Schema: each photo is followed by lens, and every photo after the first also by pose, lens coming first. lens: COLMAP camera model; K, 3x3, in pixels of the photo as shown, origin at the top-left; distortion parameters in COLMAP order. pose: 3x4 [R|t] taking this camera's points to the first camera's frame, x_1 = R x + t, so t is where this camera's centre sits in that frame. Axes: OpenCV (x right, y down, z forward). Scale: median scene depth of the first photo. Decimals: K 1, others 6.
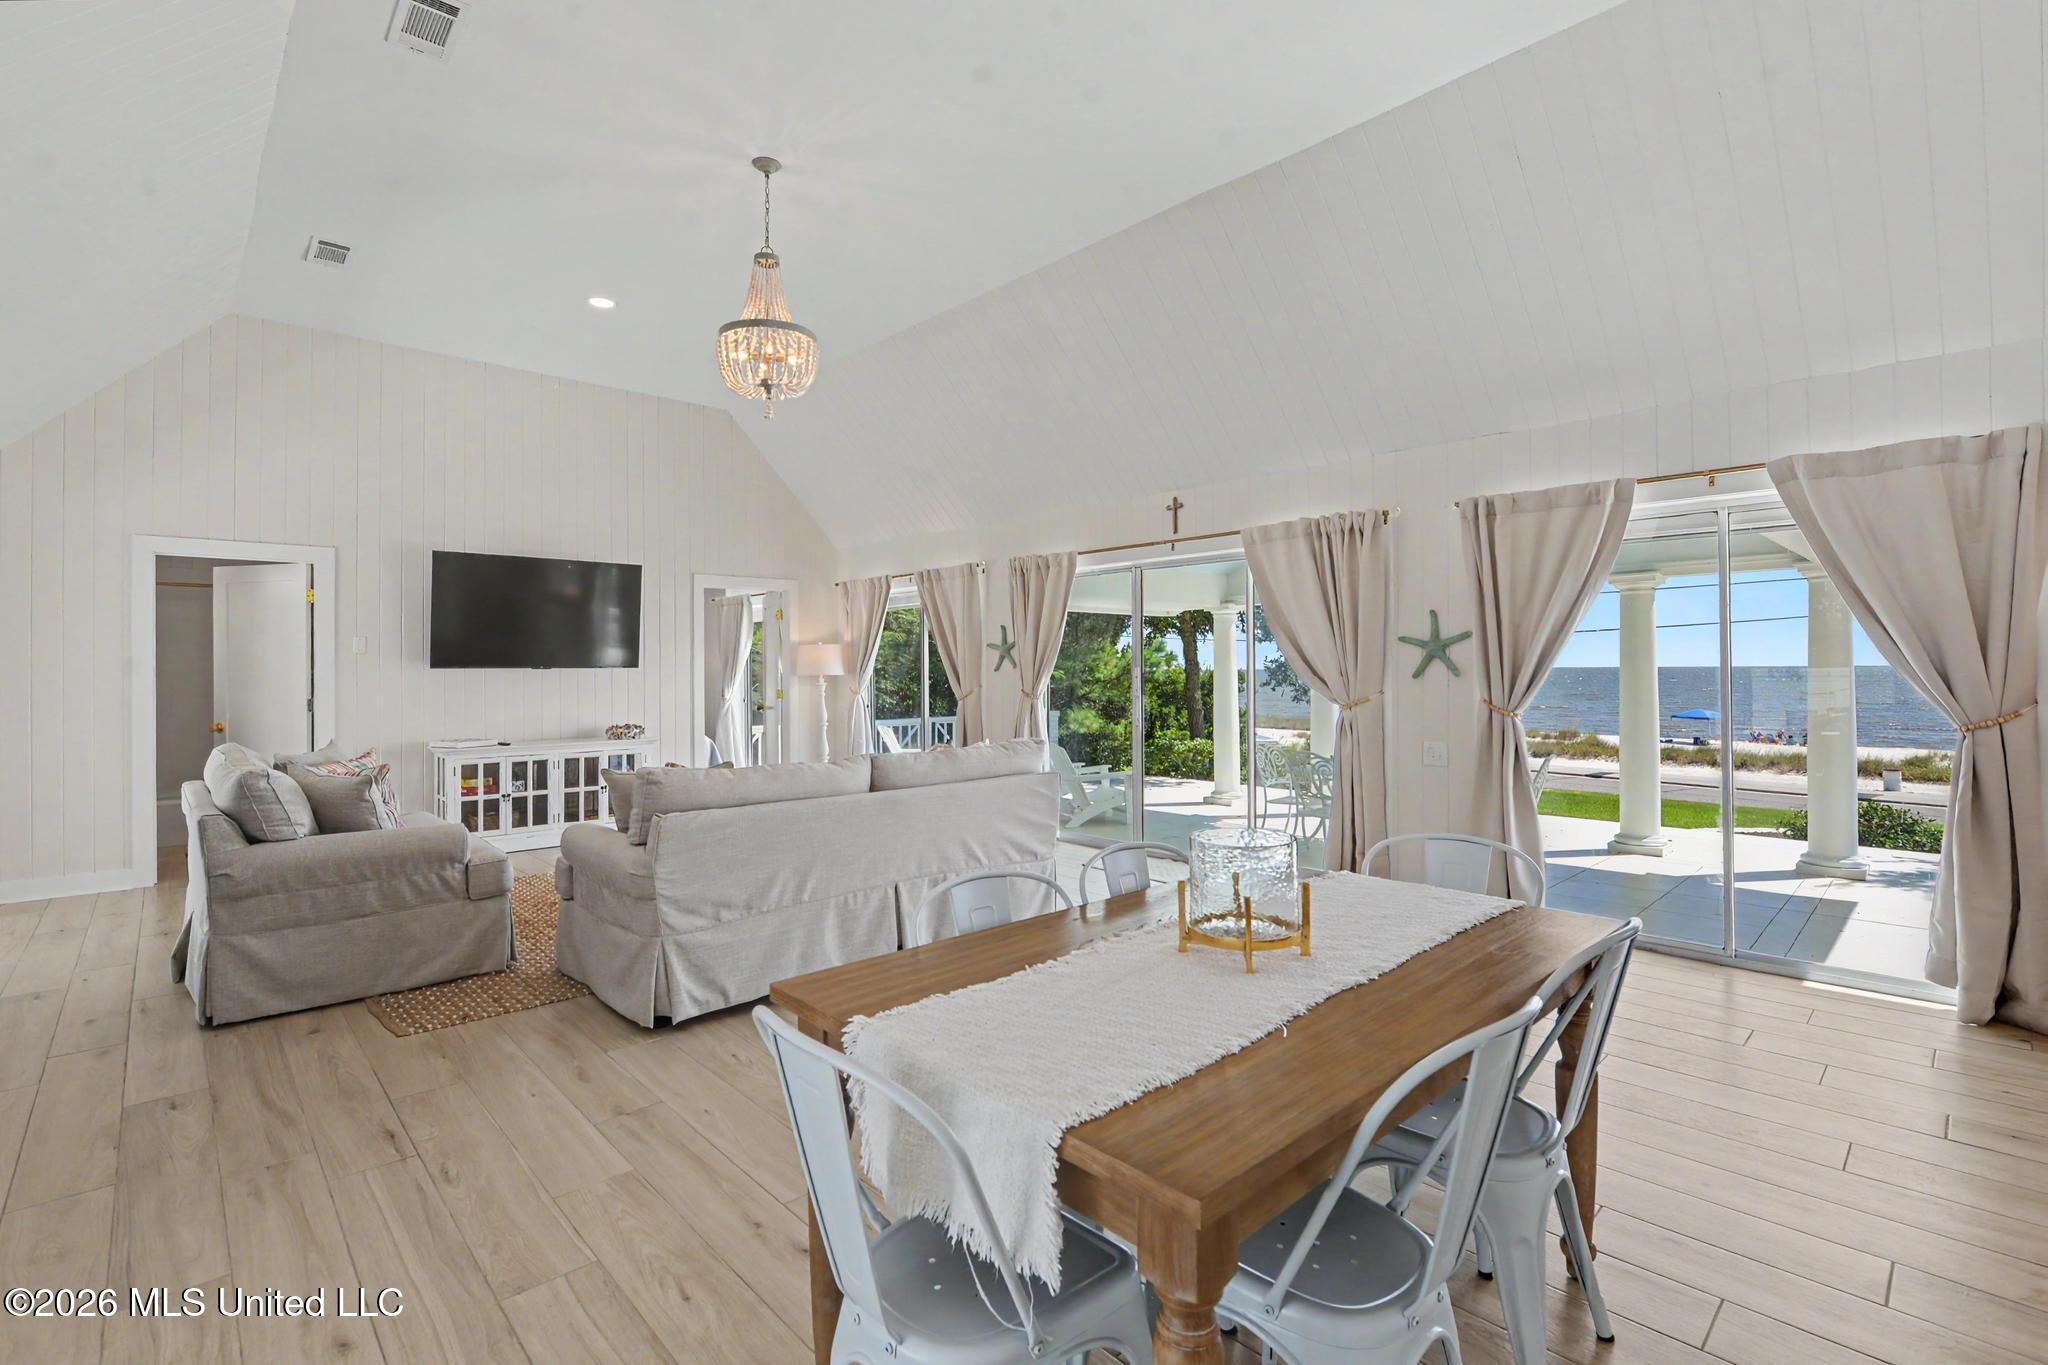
lens RADIAL K [[913.5, 0, 1017.9], [0, 913.5, 666.2], [0, 0, 1]] dist [-0.019755, 0.000172]
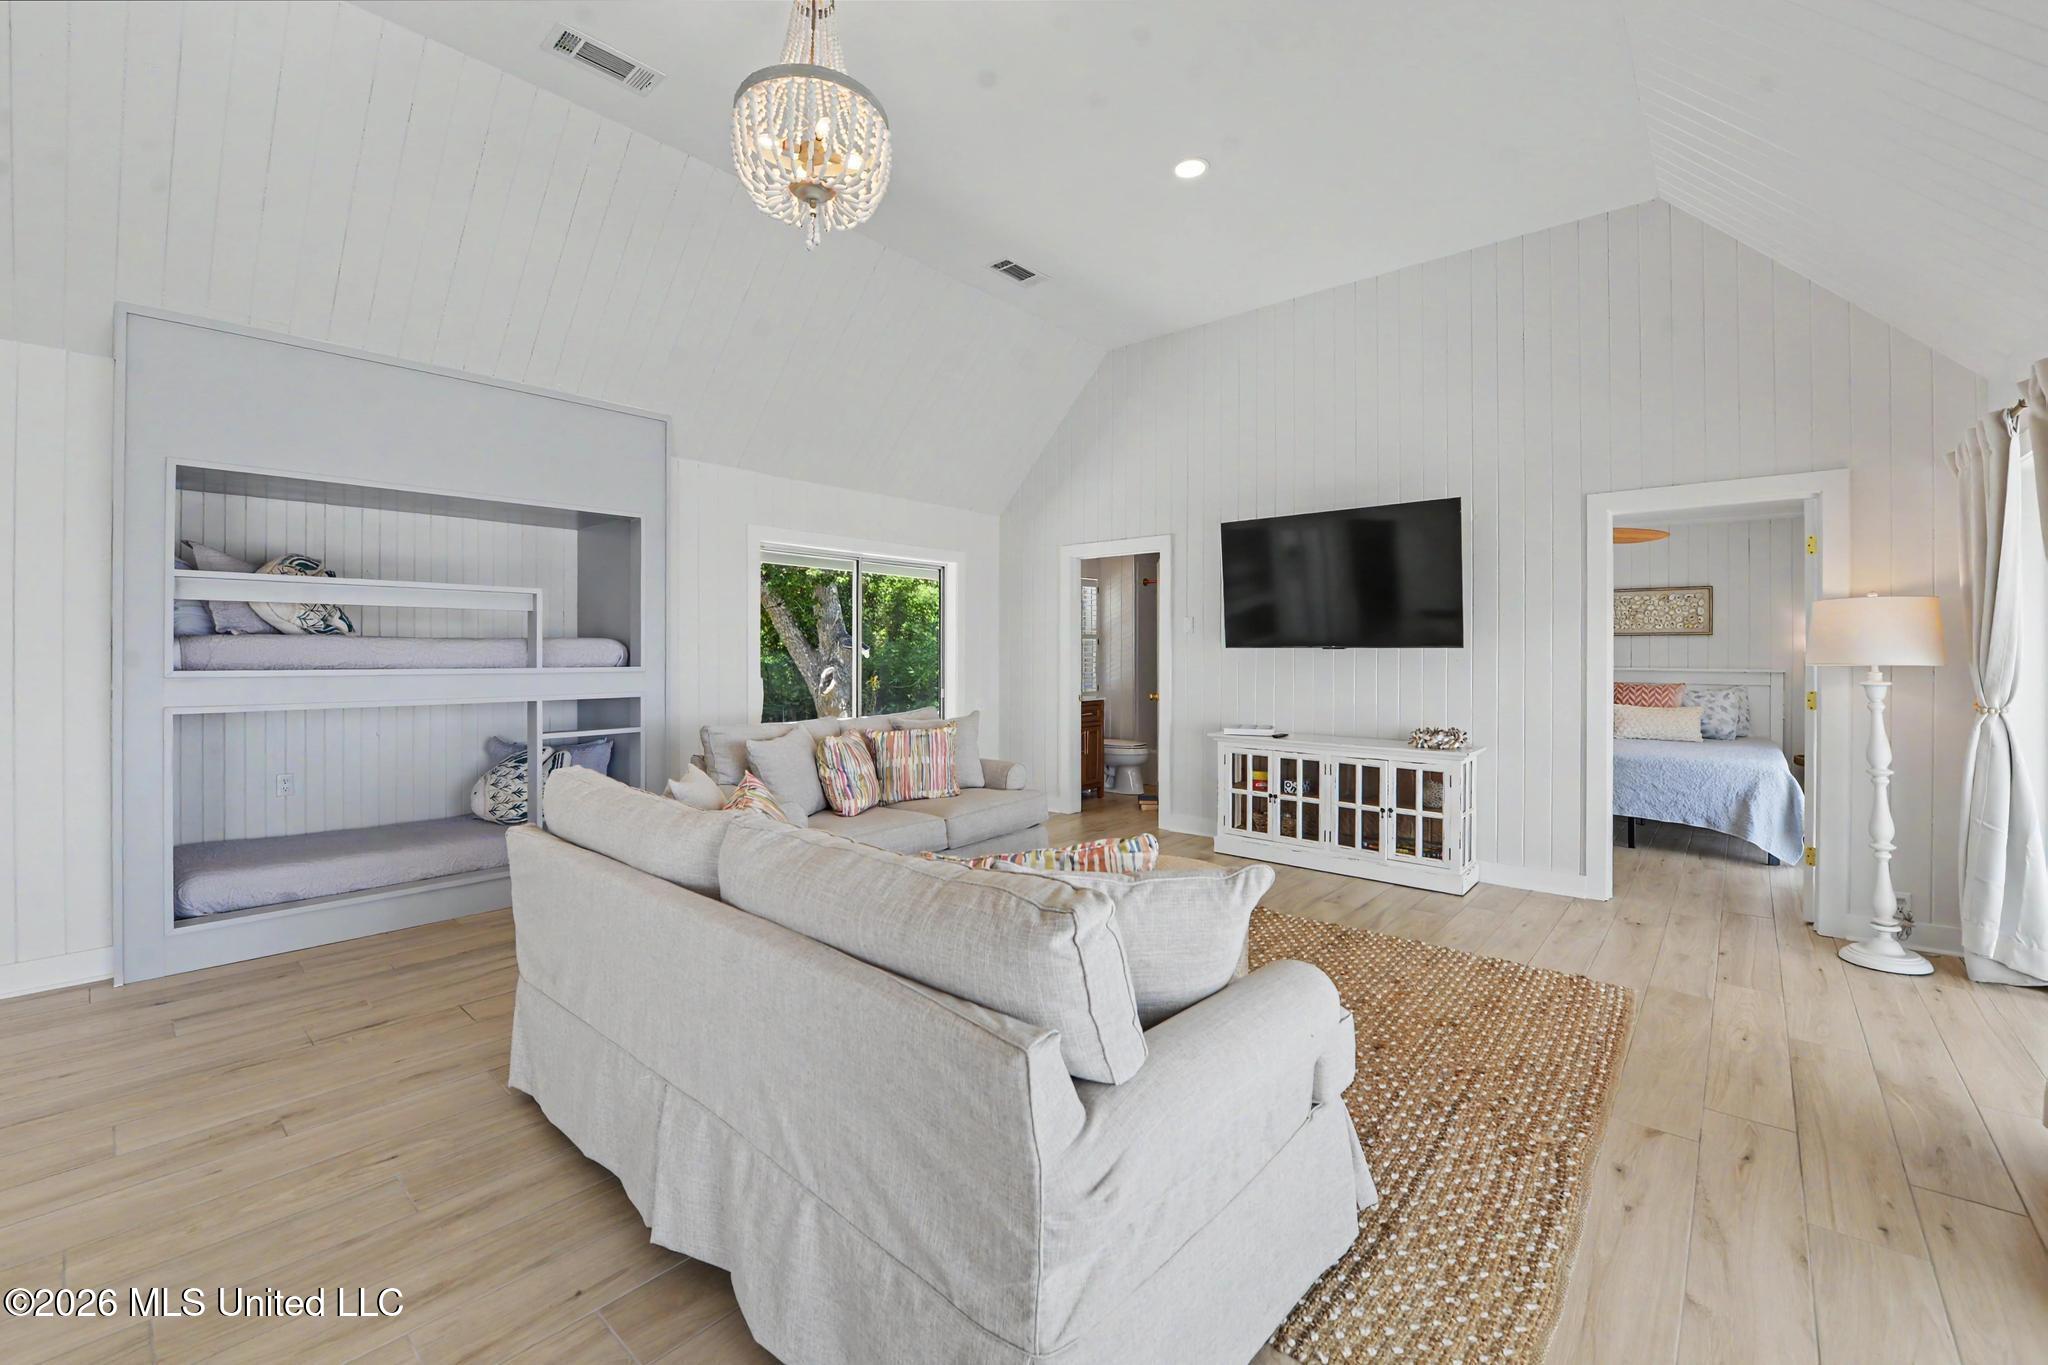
lens RADIAL K [[835.3, 0, 1027.5], [0, 835.3, 656.8], [0, 0, 1]] dist [-0.022282, -0.000155]
pose [[0.100366, 0.011956, -0.994879, 0.290690], [-0.000816, 0.999928, 0.011934, 0.002622], [0.994950, -0.000386, 0.100368, 1.028191]]
